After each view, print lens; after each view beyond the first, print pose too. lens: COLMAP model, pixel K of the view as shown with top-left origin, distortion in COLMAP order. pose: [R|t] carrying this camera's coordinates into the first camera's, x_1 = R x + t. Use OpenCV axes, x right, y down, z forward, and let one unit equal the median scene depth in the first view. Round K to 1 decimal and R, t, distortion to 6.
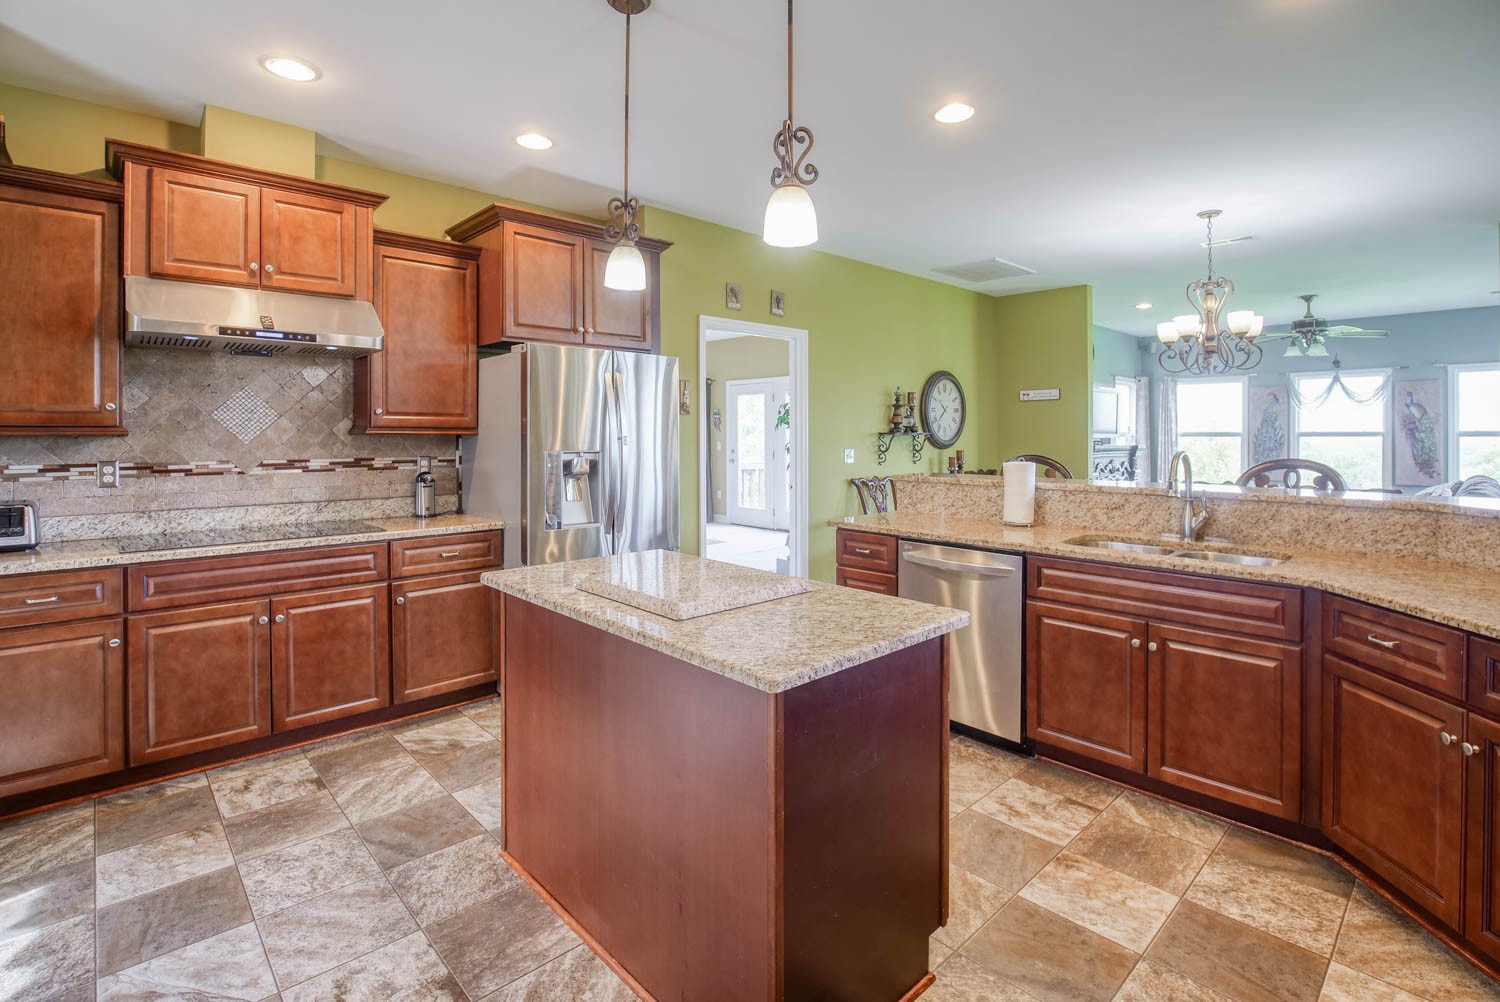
lens RADIAL K [[712.1, 0, 747.4], [0, 712.1, 426.3], [0, 0, 1]] dist [-0.021523, -0.000130]
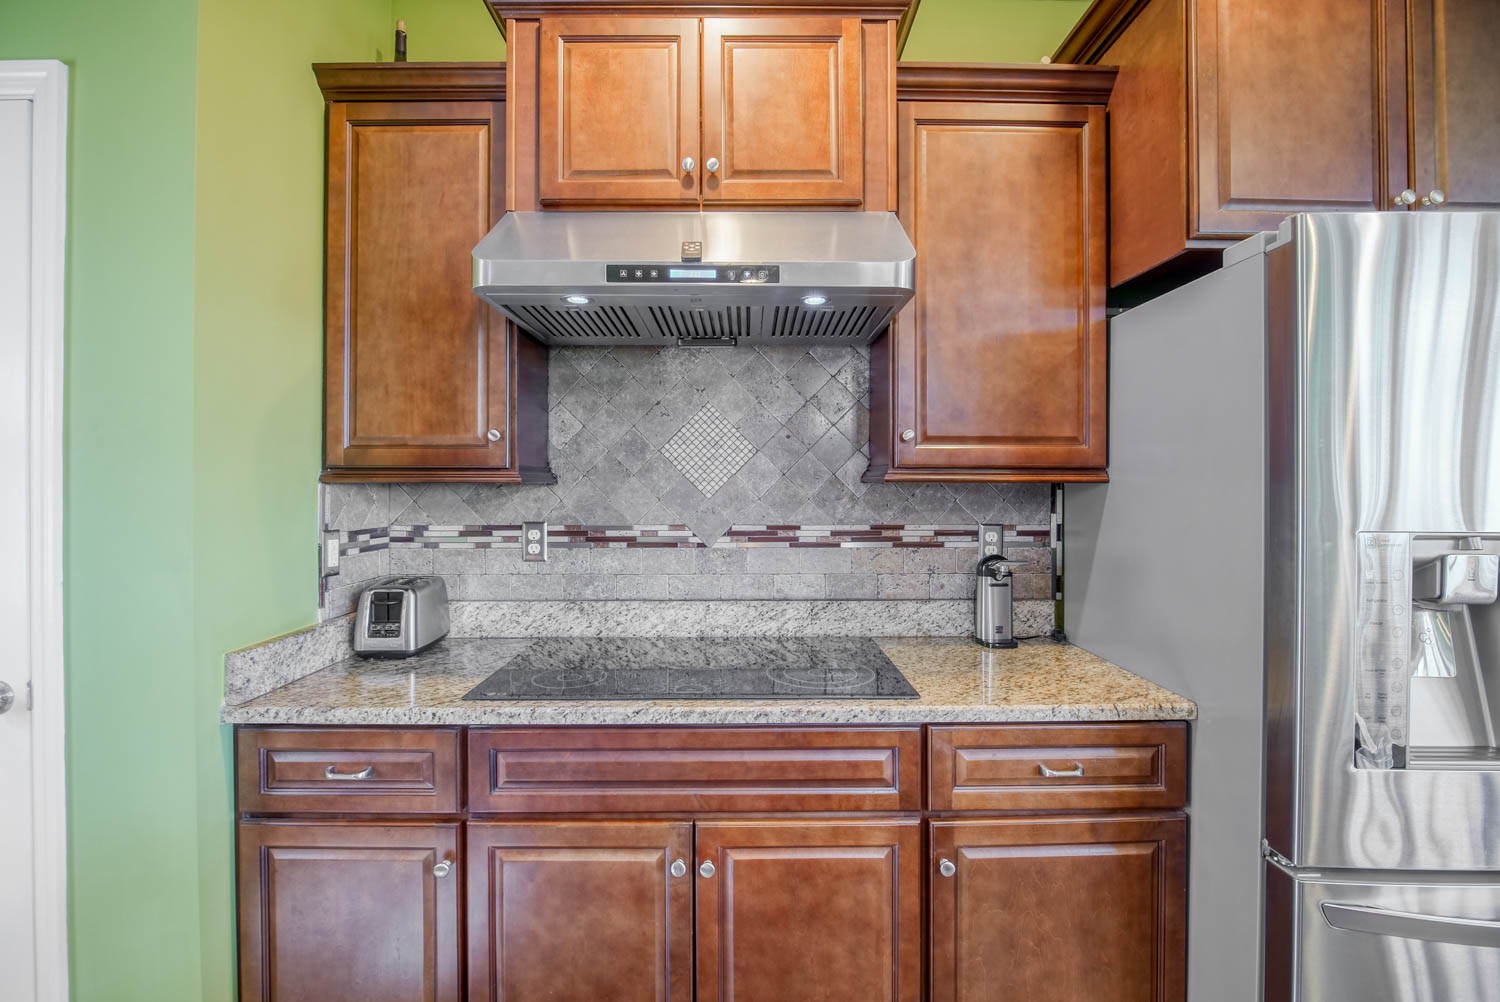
lens RADIAL K [[702.2, 0, 750.0], [0, 702.2, 501.0], [0, 0, 1]] dist [-0.017174, -0.000137]
pose [[0.747315, 0.017332, -0.664243, -0.301102], [0.006440, 0.999424, 0.033322, 0.008389], [0.664438, -0.029180, 0.746773, 0.607350]]
